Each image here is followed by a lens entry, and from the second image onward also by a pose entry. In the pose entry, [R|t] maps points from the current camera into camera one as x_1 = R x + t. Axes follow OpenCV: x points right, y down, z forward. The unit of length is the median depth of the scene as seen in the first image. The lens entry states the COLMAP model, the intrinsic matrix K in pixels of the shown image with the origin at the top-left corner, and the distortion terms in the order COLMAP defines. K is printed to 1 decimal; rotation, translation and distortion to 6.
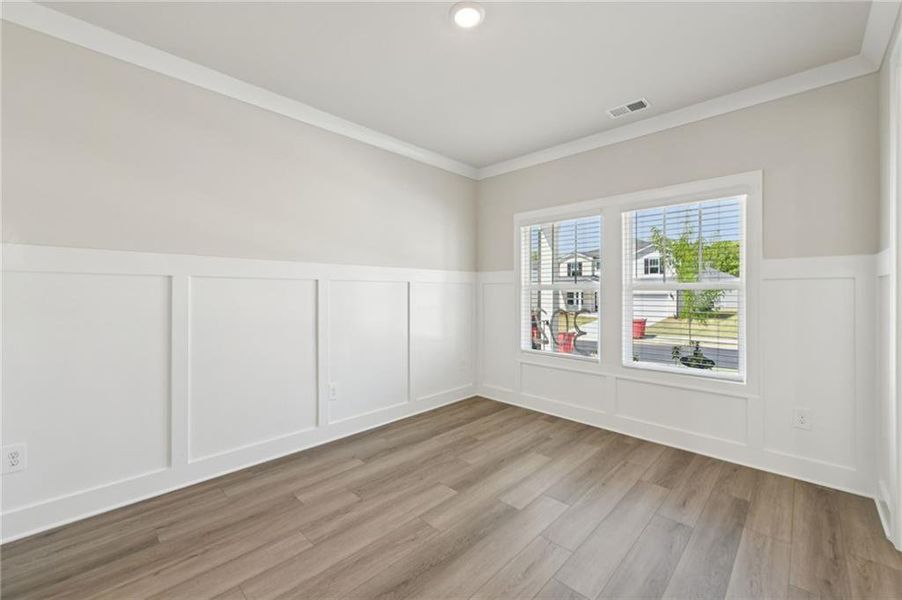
lens RADIAL K [[364.4, 0, 446.3], [0, 364.4, 294.9], [0, 0, 1]] dist [0.001782, 0.000215]
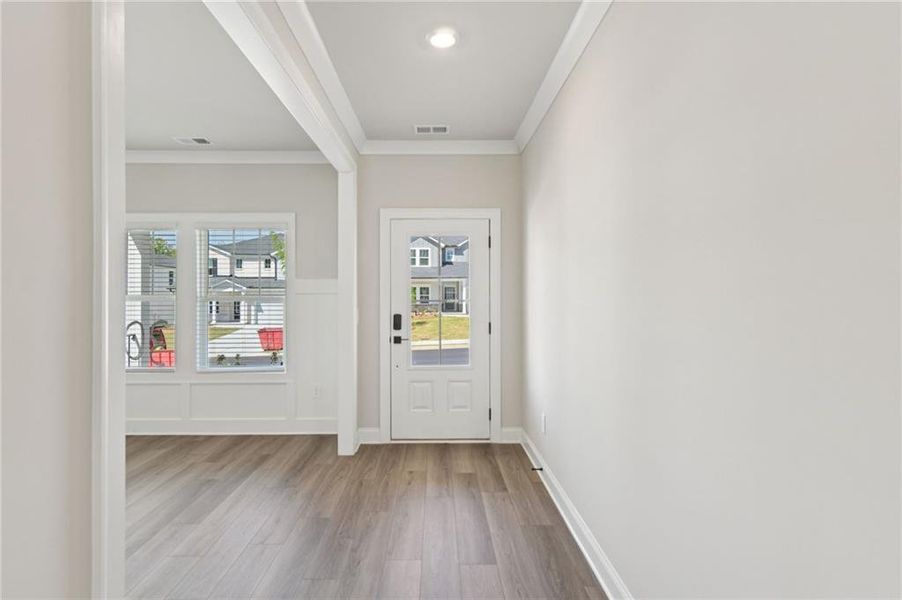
lens RADIAL K [[473.0, 0, 430.7], [0, 473.0, 288.3], [0, 0, 1]] dist [0.002377, 0.000228]
pose [[0.719755, -0.005587, 0.694206, 0.010322], [0.020880, 0.999689, -0.013603, -0.025100], [-0.693914, 0.024285, 0.719648, -0.555715]]
